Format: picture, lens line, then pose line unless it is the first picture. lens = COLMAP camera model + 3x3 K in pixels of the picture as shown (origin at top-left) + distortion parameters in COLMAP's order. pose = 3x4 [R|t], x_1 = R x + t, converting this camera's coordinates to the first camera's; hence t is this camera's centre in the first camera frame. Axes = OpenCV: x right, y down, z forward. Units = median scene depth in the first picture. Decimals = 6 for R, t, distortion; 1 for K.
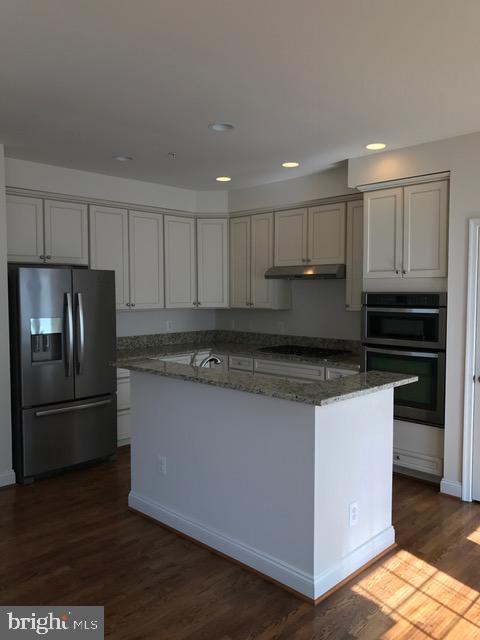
lens RADIAL K [[524.4, 0, 244.4], [0, 524.4, 320.8], [0, 0, 1]] dist [0.110656, -0.221408]
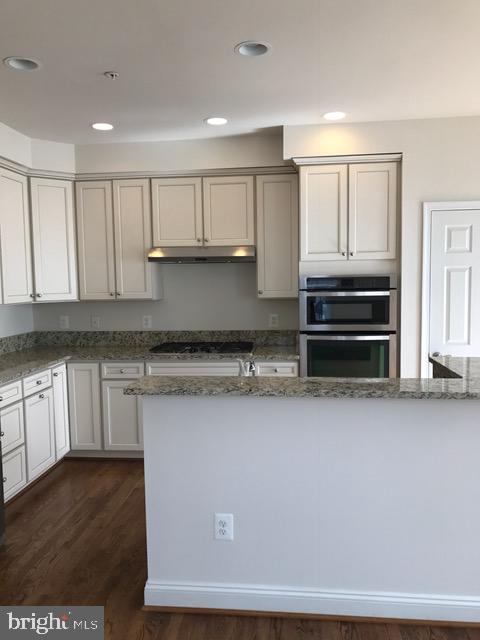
lens RADIAL K [[524.4, 0, 244.4], [0, 524.4, 320.8], [0, 0, 1]] dist [0.110656, -0.221408]
pose [[0.787151, -0.061061, 0.613730, -0.414263], [0.050851, 0.998124, 0.034085, -0.012478], [-0.614661, 0.004378, 0.788780, 0.336502]]
